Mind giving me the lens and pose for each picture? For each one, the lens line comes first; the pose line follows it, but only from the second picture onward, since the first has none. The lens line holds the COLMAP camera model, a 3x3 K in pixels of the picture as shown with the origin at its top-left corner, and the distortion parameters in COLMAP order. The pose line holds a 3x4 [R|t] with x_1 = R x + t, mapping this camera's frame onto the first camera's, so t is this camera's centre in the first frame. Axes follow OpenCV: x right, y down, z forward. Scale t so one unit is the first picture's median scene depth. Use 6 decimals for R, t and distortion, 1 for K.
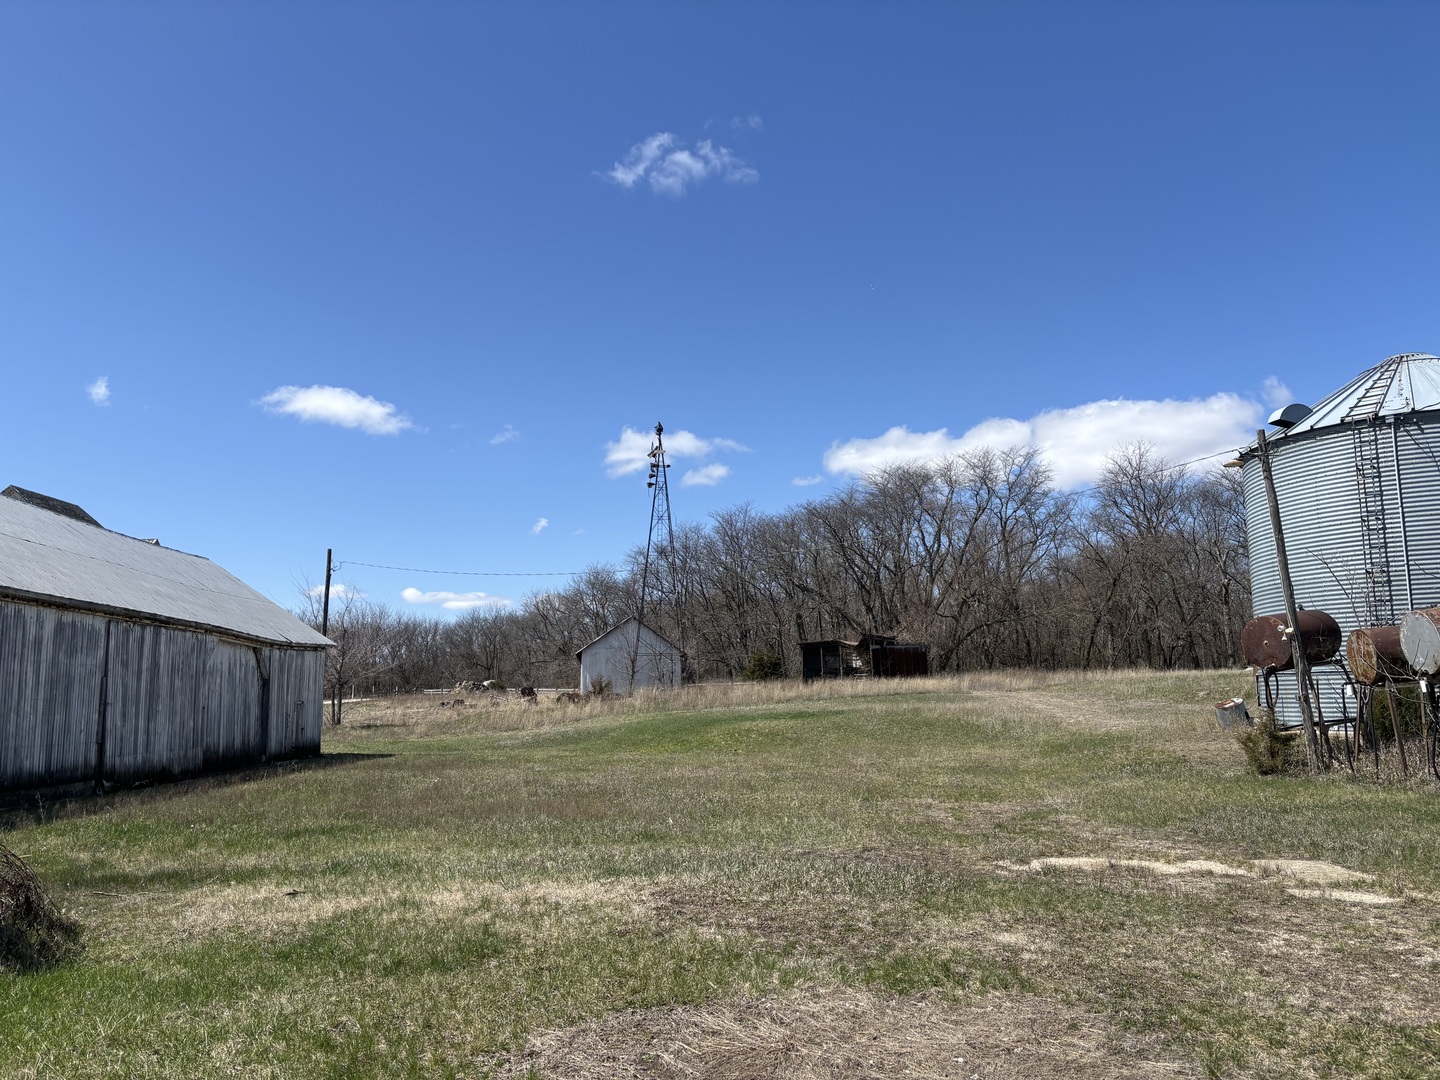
lens RADIAL K [[1071.6, 0, 729.9], [0, 1071.6, 540.9], [0, 0, 1]] dist [0.001405, -0.035585]
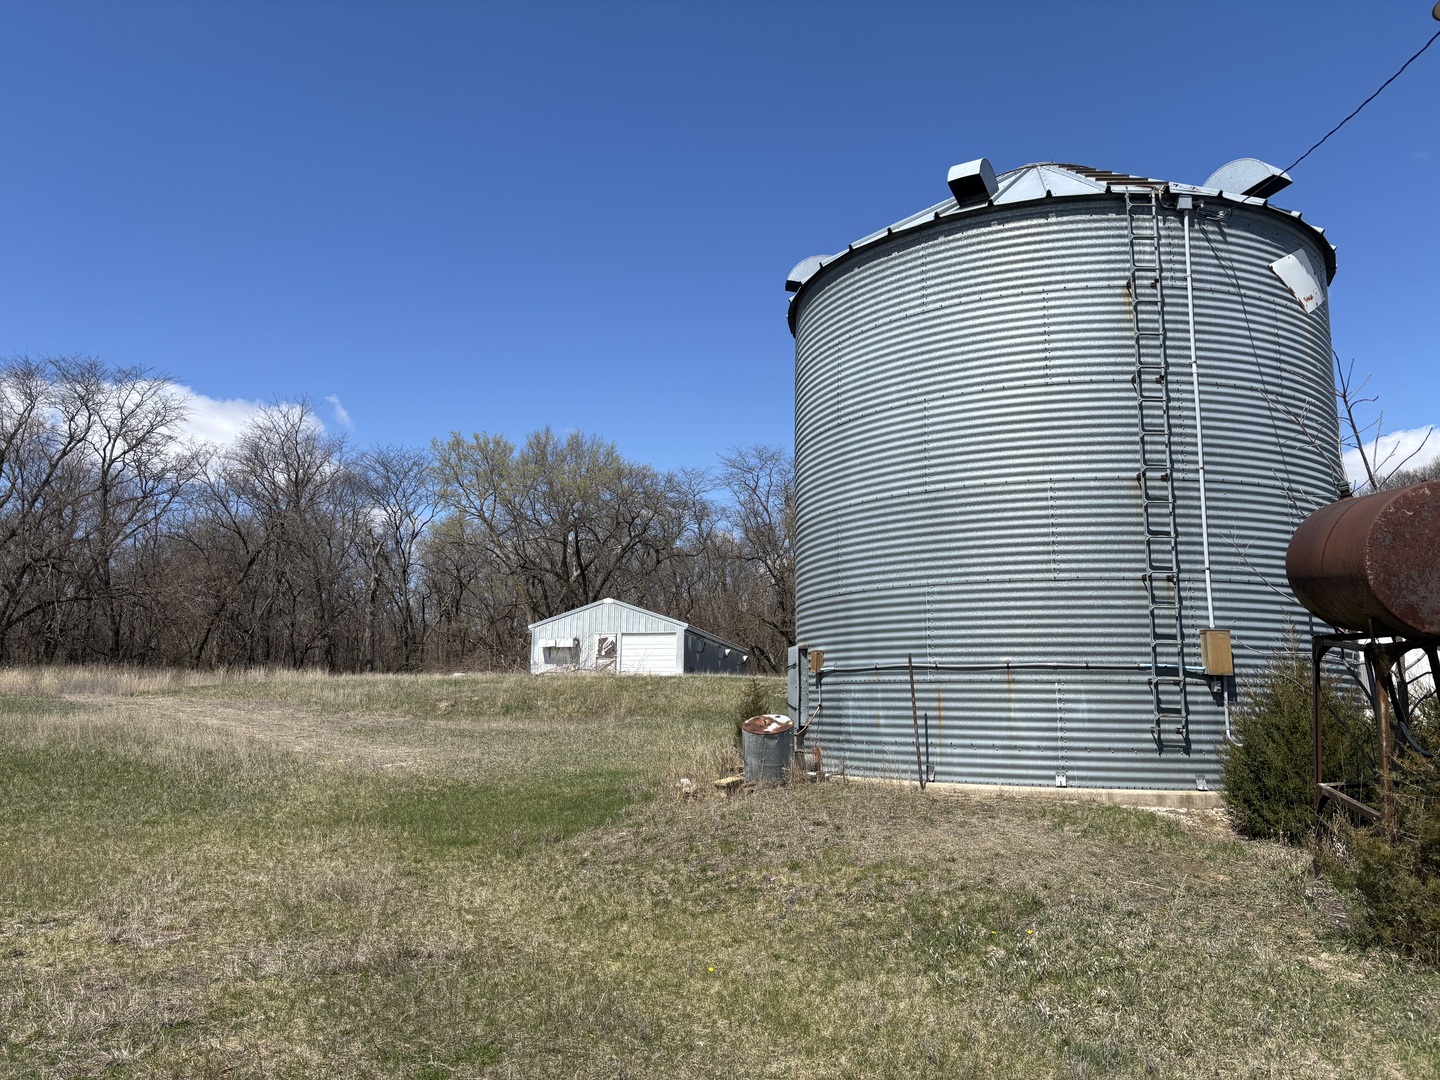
lens RADIAL K [[1071.6, 0, 729.9], [0, 1071.6, 540.9], [0, 0, 1]] dist [0.001405, -0.035585]
pose [[0.675716, 0.126037, 0.726307, 0.013147], [-0.118534, 0.991031, -0.061697, 0.017370], [-0.727569, -0.044403, 0.684596, 0.117419]]
